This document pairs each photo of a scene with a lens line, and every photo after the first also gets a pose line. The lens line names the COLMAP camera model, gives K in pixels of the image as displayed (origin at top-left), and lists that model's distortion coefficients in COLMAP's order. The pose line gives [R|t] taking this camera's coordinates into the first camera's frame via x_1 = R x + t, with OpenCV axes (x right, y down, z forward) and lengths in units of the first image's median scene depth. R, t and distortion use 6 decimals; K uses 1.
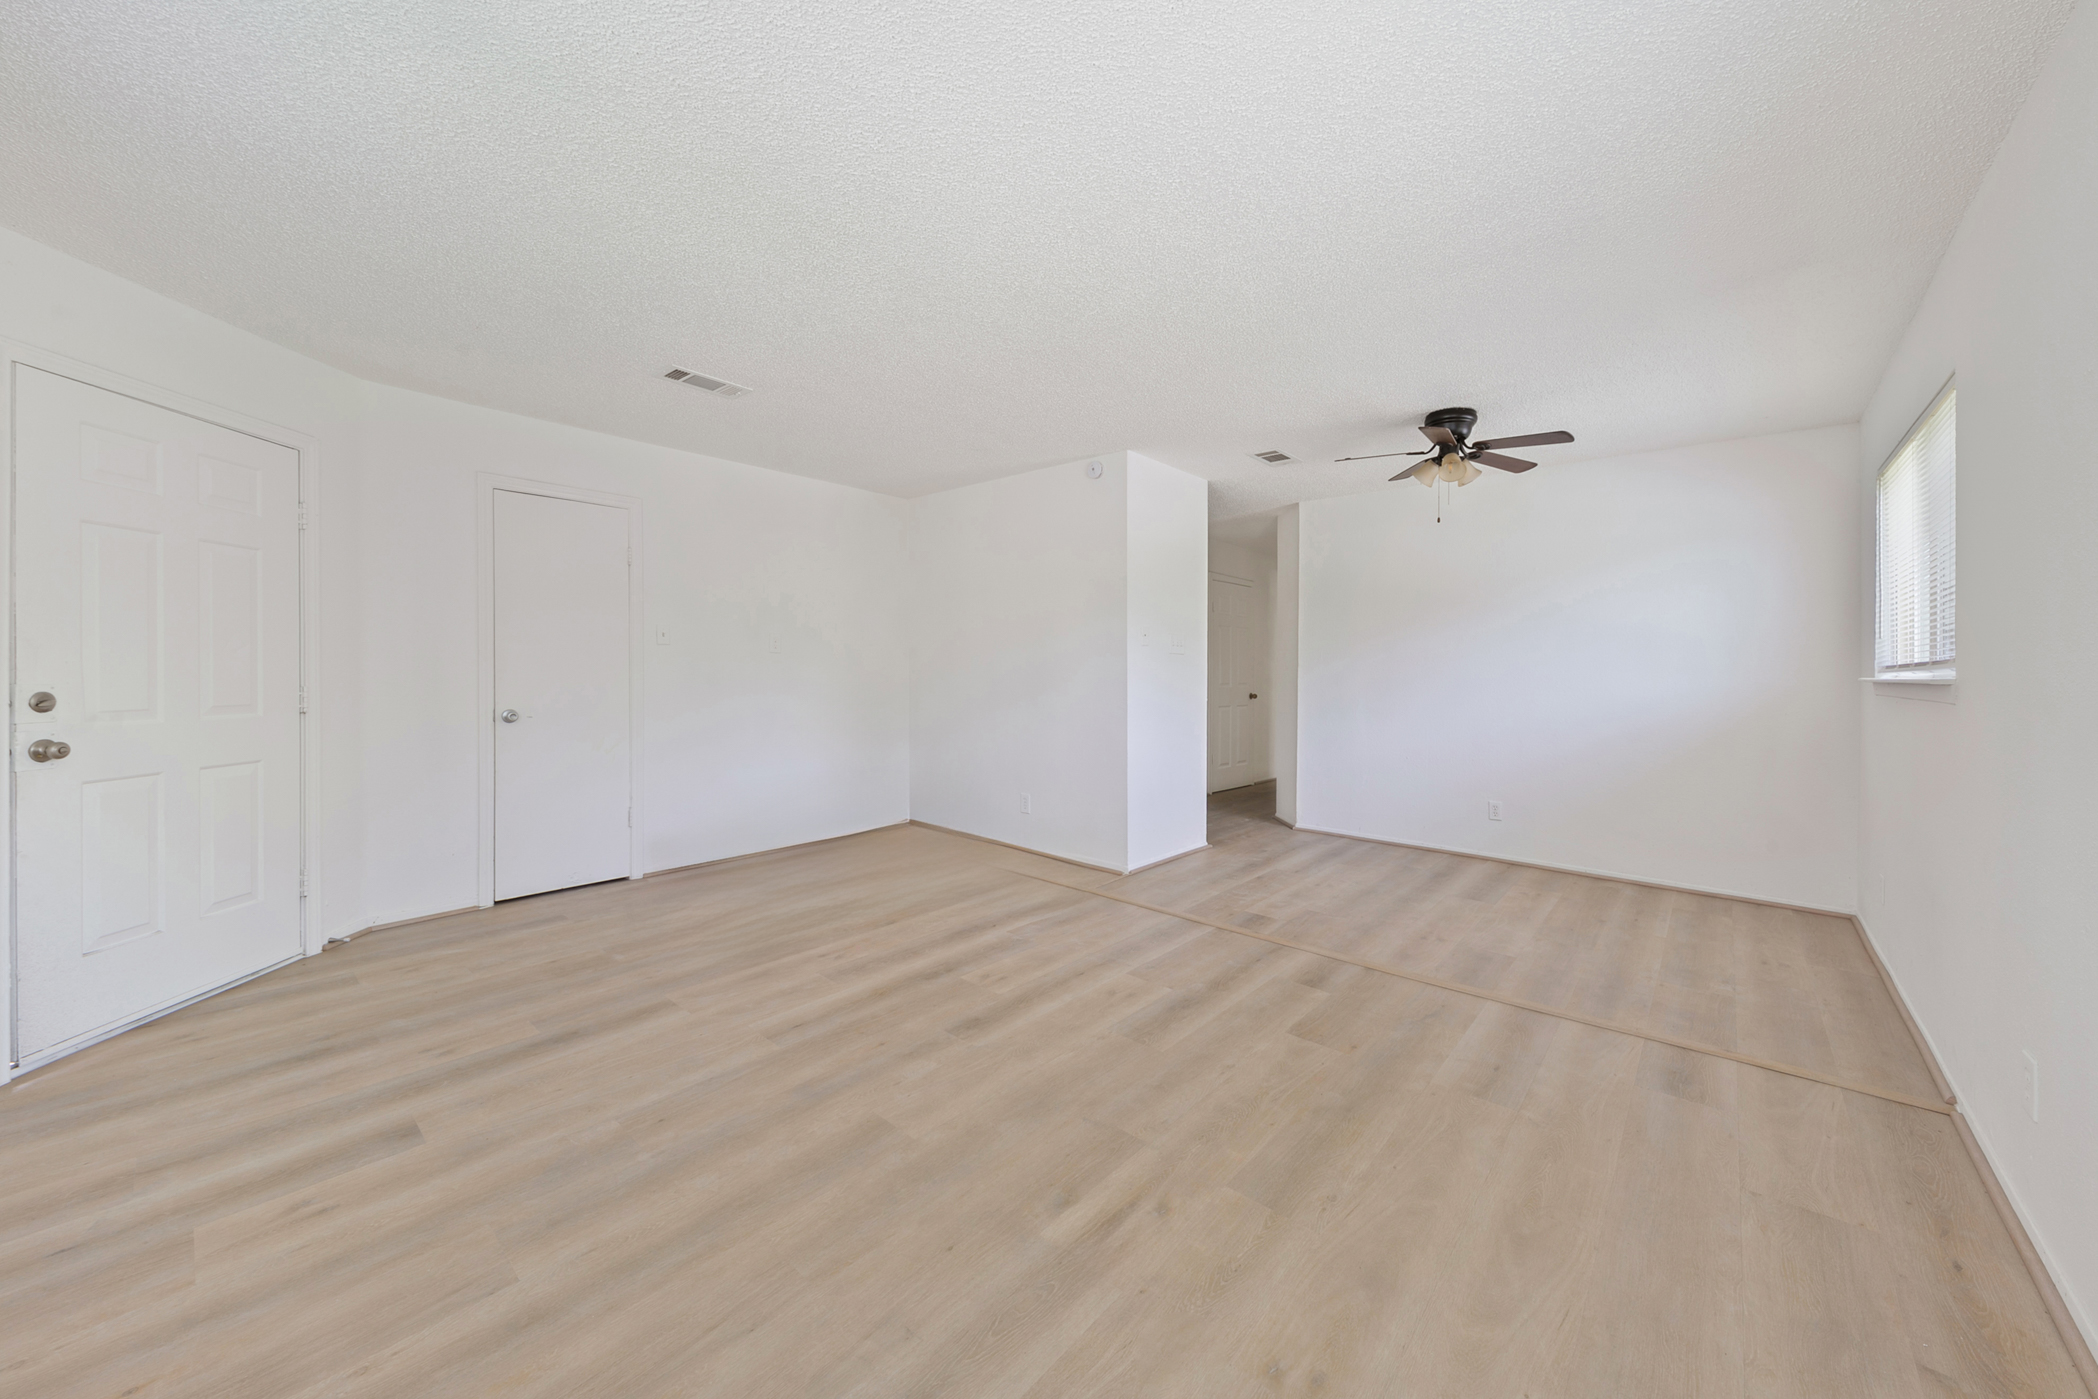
lens RADIAL K [[763.7, 0, 1044.6], [0, 763.7, 664.8], [0, 0, 1]] dist [0.003048, 0.000098]
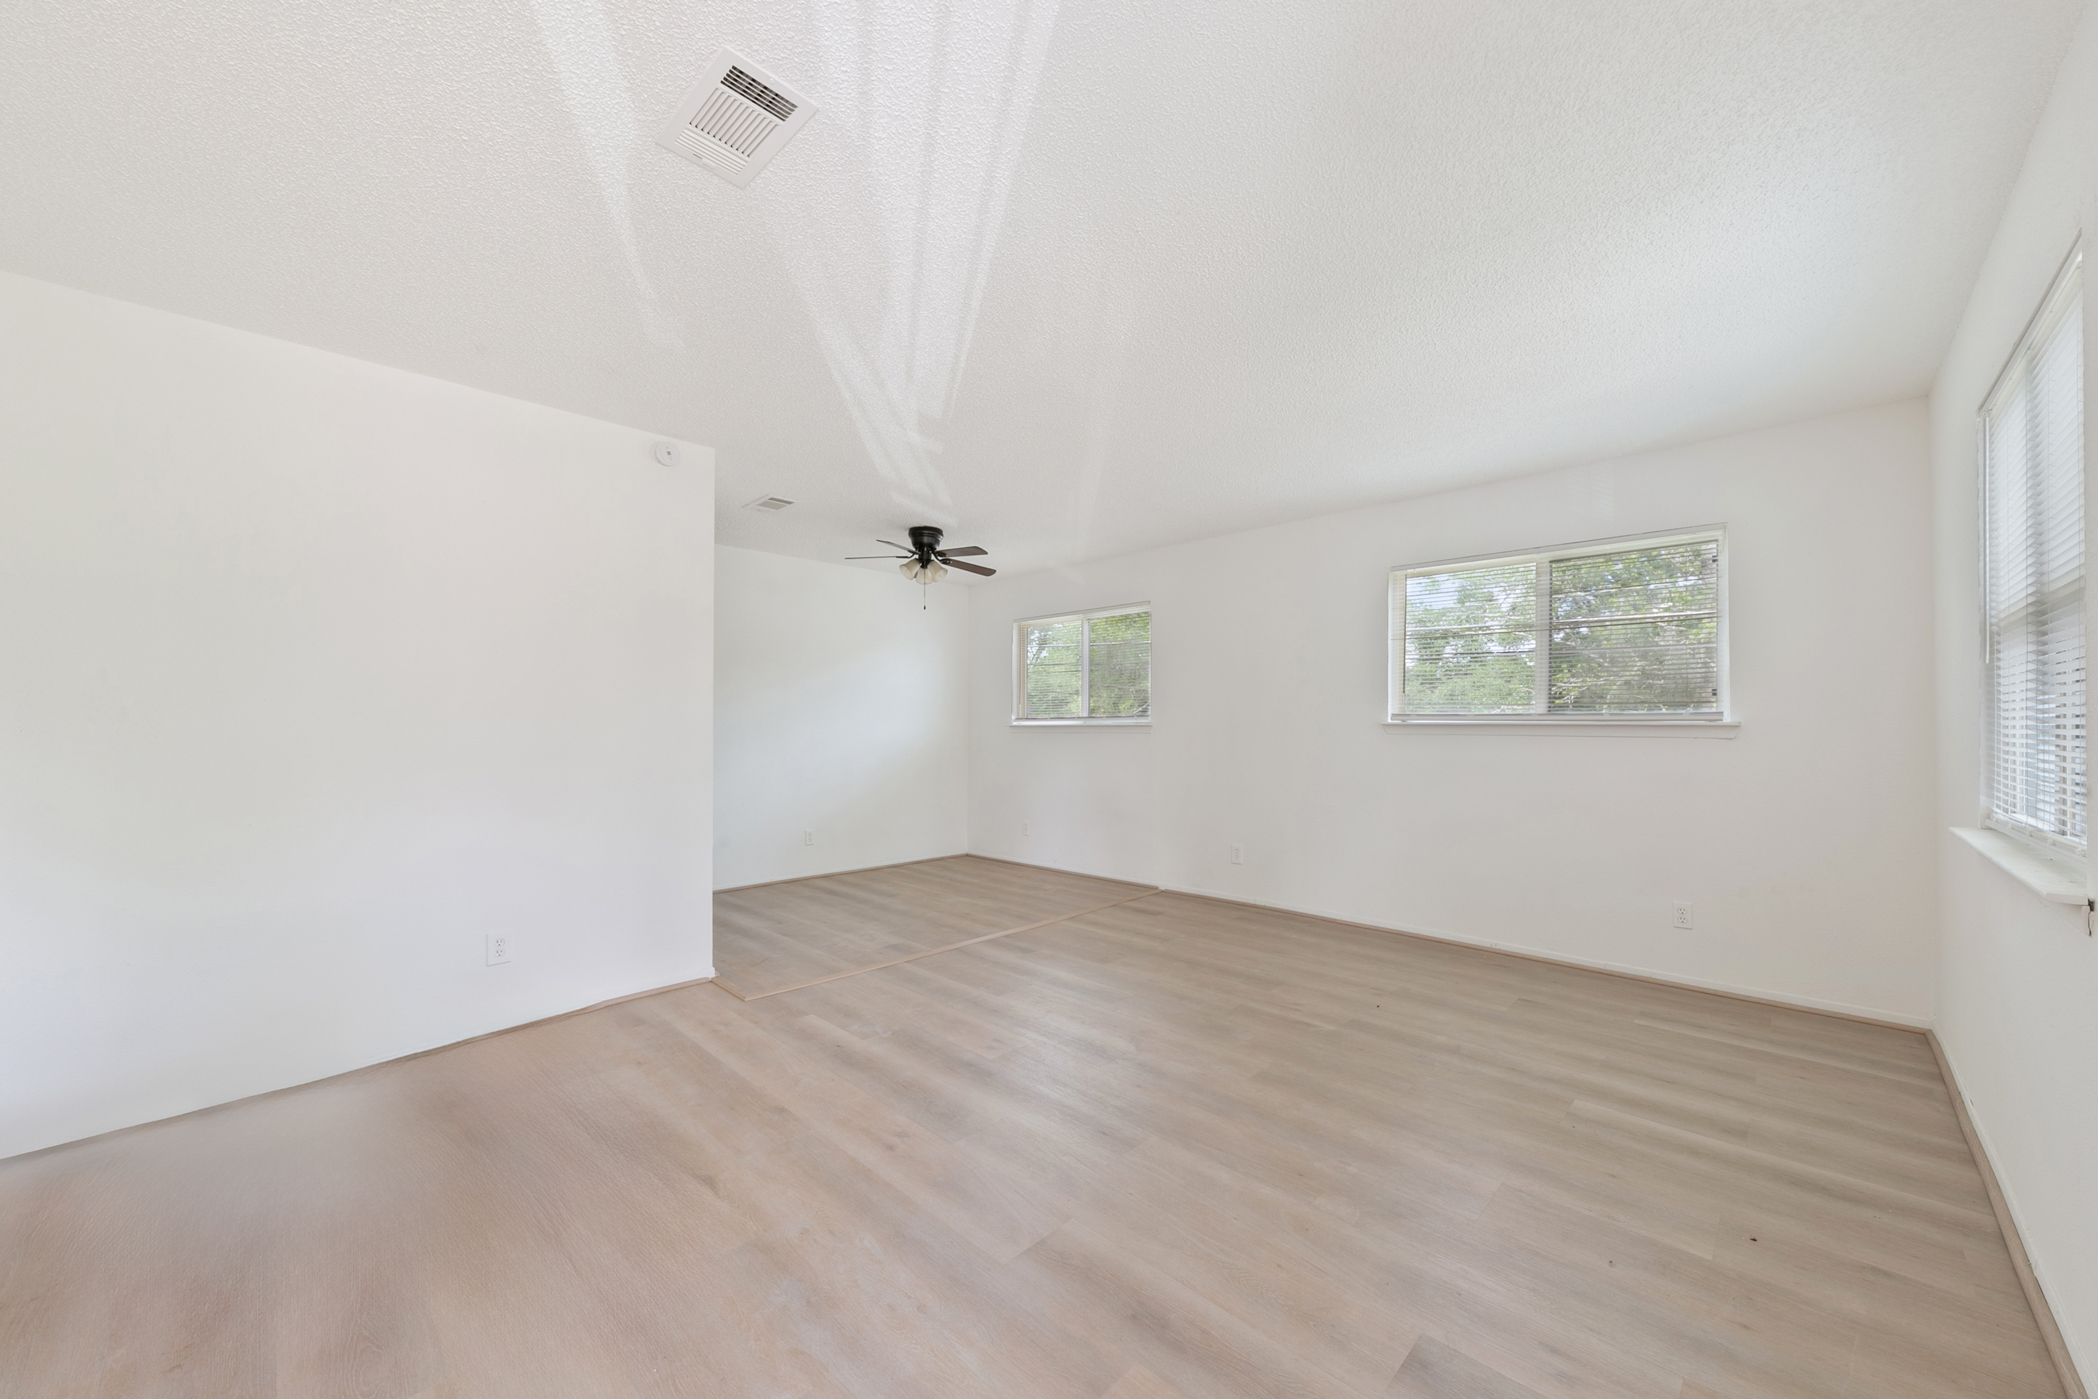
lens RADIAL K [[802.6, 0, 1096.2], [0, 802.6, 709.4], [0, 0, 1]] dist [0.014707, -0.000010]
pose [[-0.000308, 0.008044, 0.999968, -1.047776], [-0.000166, 0.999968, -0.008044, -0.000139], [-1.000000, -0.000169, -0.000307, 0.853457]]
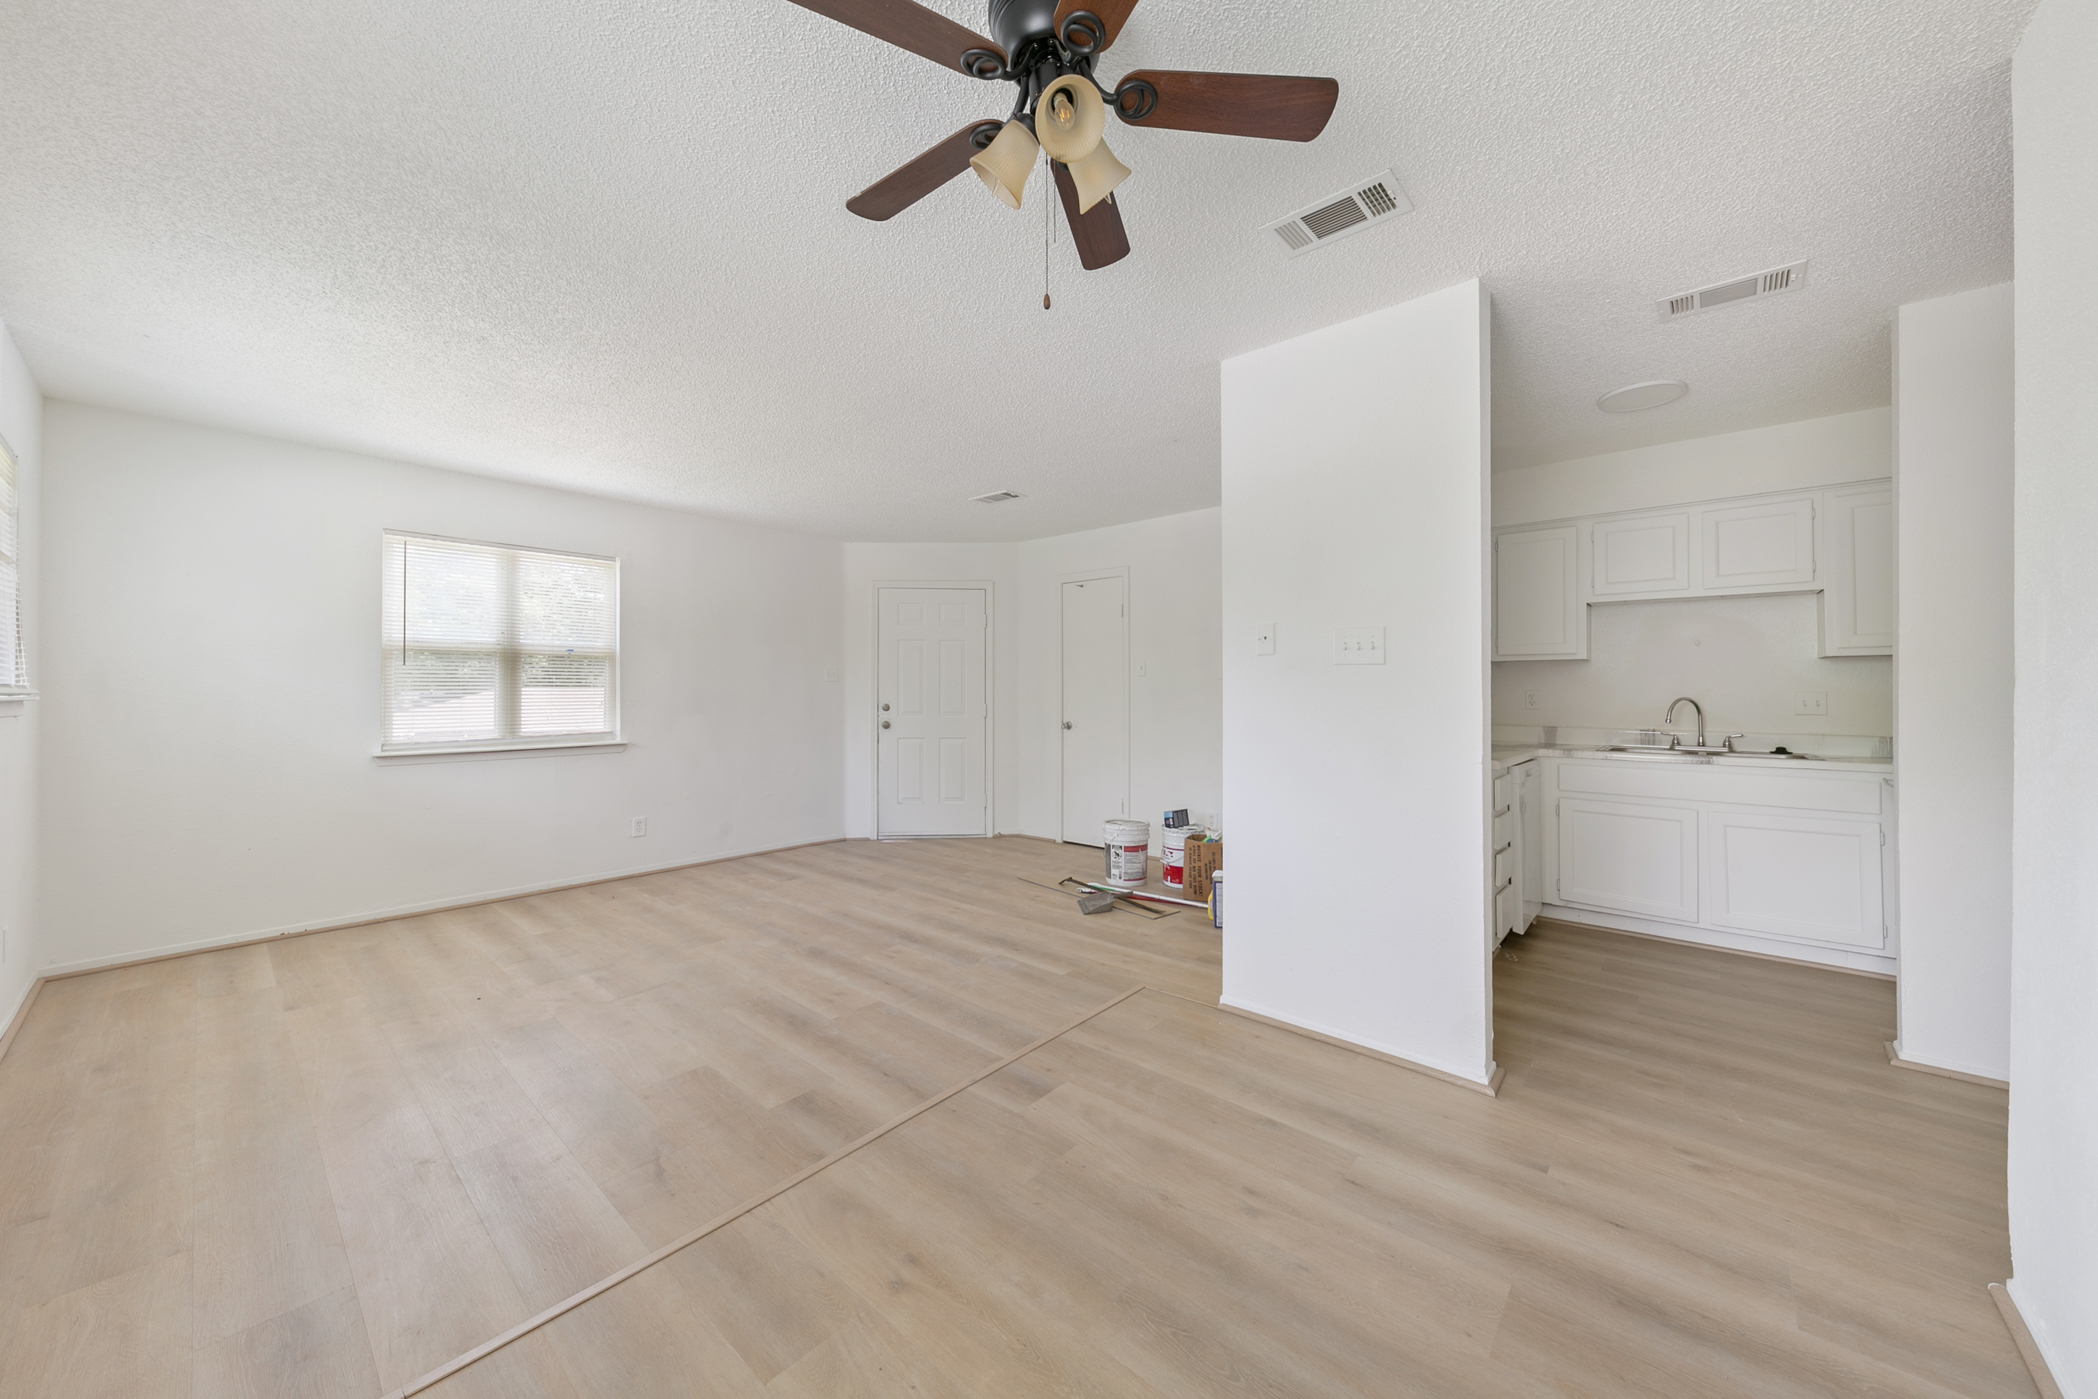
lens RADIAL K [[749.0, 0, 1049.0], [0, 749.0, 699.5], [0, 0, 1]] dist [-0.000733, -0.000154]
pose [[0.001340, 0.003513, -0.999993, 1.072607], [0.001906, 0.999992, 0.003515, 0.008552], [0.999997, -0.001911, 0.001334, 1.211672]]
